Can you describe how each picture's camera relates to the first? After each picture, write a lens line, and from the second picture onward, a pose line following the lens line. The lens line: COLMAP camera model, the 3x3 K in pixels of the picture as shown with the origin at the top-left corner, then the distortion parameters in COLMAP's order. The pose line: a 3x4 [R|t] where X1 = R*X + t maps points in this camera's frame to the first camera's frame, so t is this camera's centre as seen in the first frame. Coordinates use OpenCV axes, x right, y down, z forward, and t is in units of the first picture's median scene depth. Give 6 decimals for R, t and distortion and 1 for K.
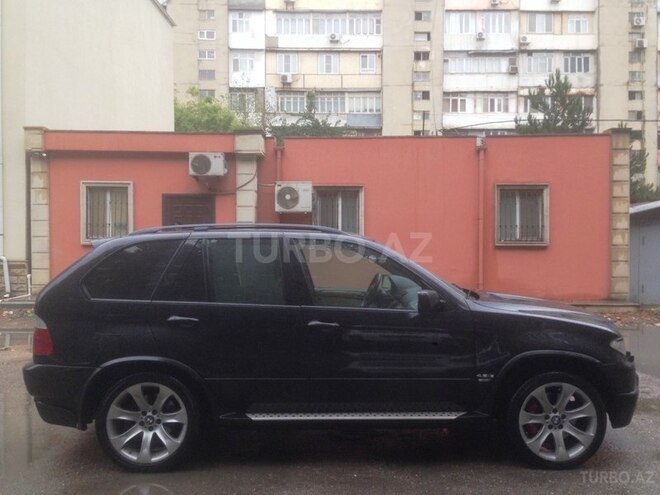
lens RADIAL K [[594.4, 0, 325.5], [0, 594.4, 247.6], [0, 0, 1]] dist [0.146413, -0.258016]
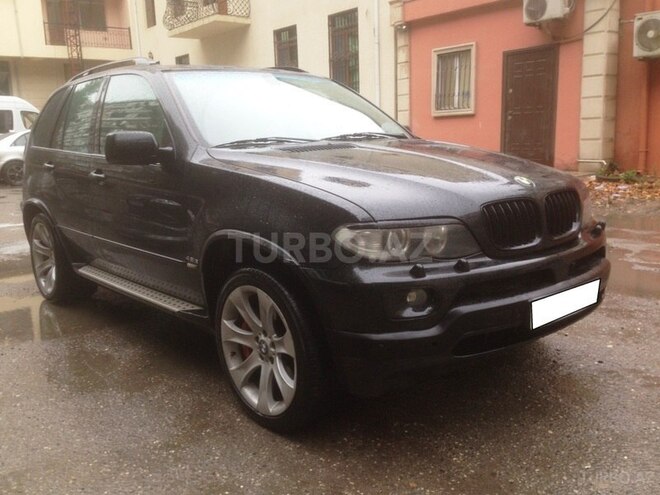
lens RADIAL K [[594.4, 0, 325.5], [0, 594.4, 247.6], [0, 0, 1]] dist [0.146413, -0.258016]
pose [[0.637328, 0.119633, -0.761250, 0.268000], [0.028828, 0.983482, 0.178693, 0.025749], [0.770054, -0.135831, 0.623352, 0.214969]]
